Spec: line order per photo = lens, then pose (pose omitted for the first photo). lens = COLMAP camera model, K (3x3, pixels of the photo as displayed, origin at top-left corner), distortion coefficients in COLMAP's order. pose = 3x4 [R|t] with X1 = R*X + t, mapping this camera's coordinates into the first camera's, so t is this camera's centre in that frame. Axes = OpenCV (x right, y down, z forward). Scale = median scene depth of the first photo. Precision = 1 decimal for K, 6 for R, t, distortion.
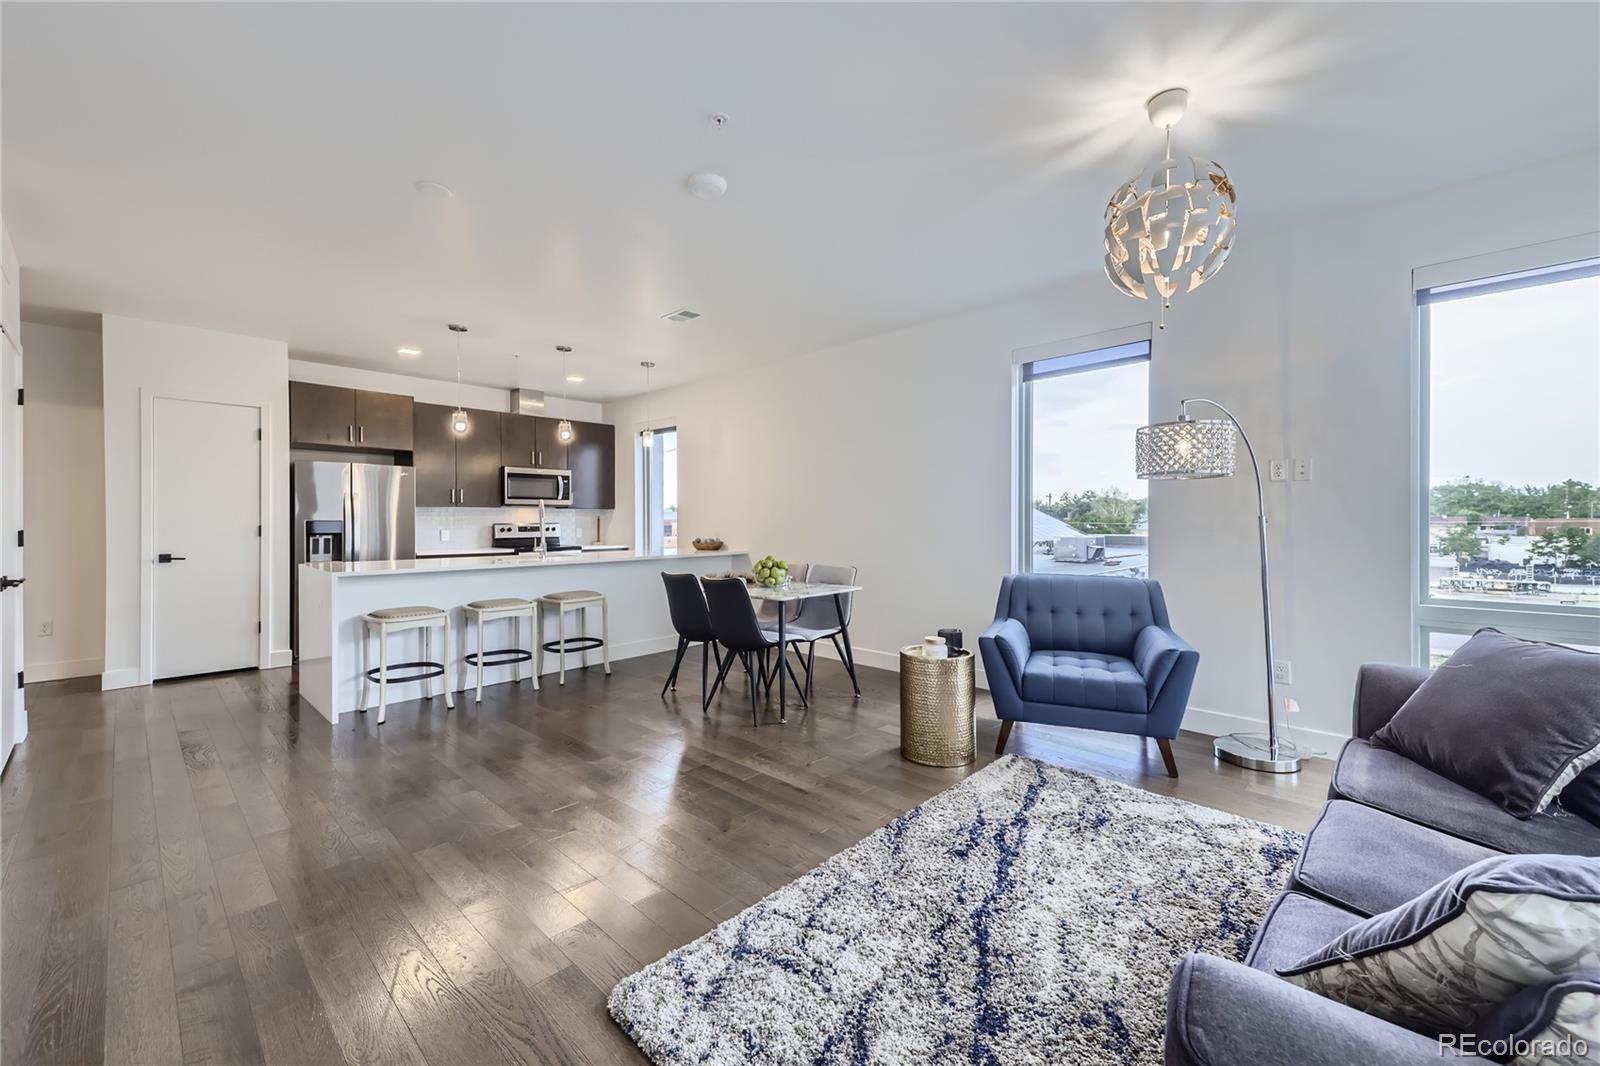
lens RADIAL K [[627.5, 0, 796.2], [0, 627.5, 520.2], [0, 0, 1]] dist [0.030674, -0.004206]
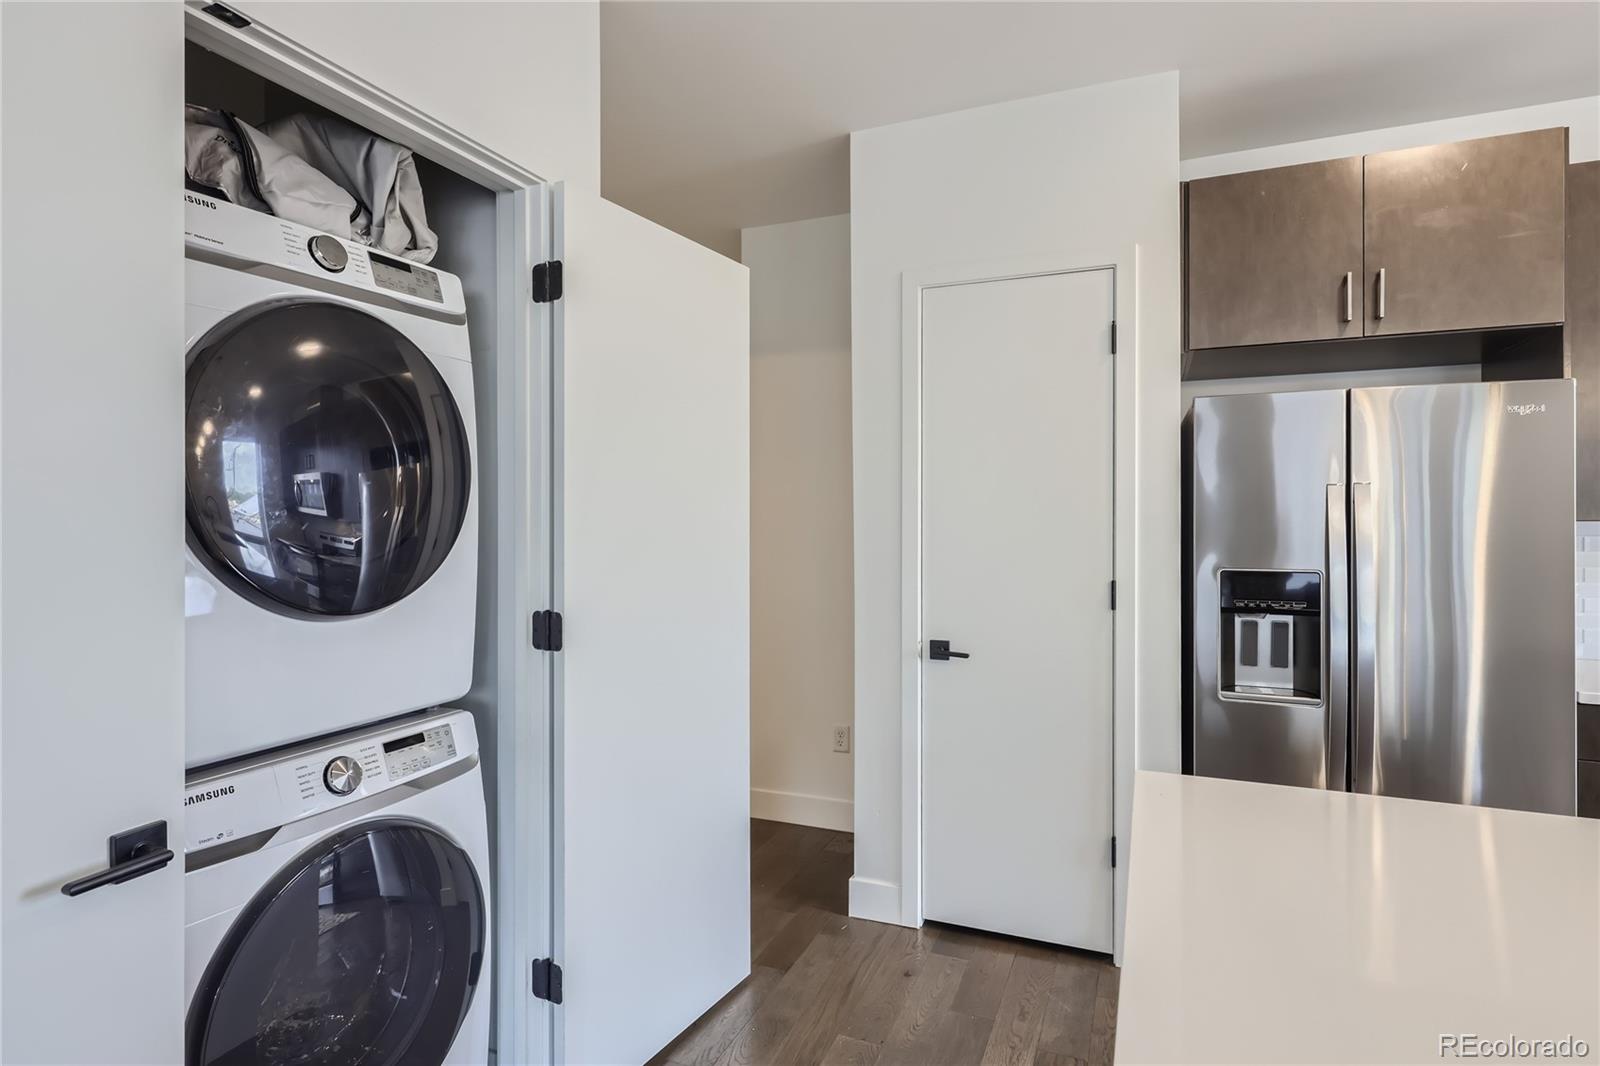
lens RADIAL K [[821.1, 0, 793.0], [0, 821.1, 521.0], [0, 0, 1]] dist [0.007000, -0.001747]
pose [[0.362317, -0.003654, -0.932048, -0.446339], [-0.000210, 0.999992, -0.004002, -0.024112], [0.932055, 0.001646, 0.362314, 0.635076]]
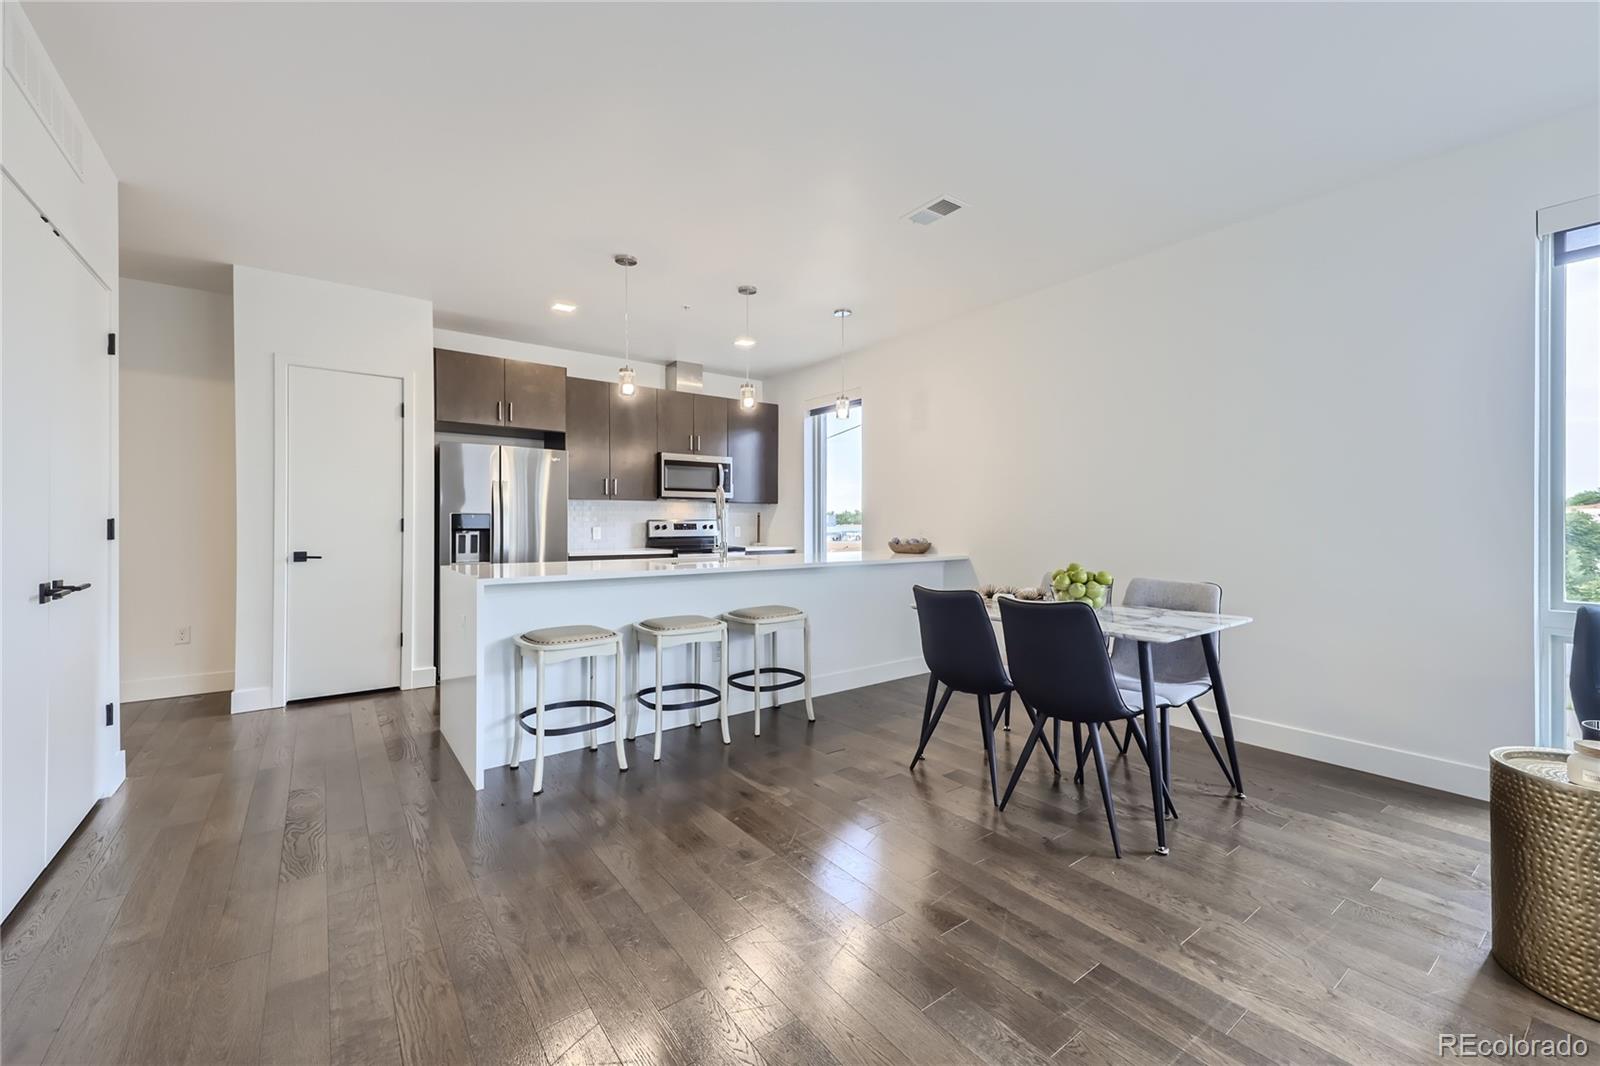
lens RADIAL K [[627.5, 0, 798.8], [0, 627.5, 522.6], [0, 0, 1]] dist [0.030674, -0.004206]
pose [[0.986298, 0.001814, -0.164966, -0.182220], [-0.002147, 0.999996, -0.001835, 0.013574], [0.164962, 0.002164, 0.986298, 0.257240]]
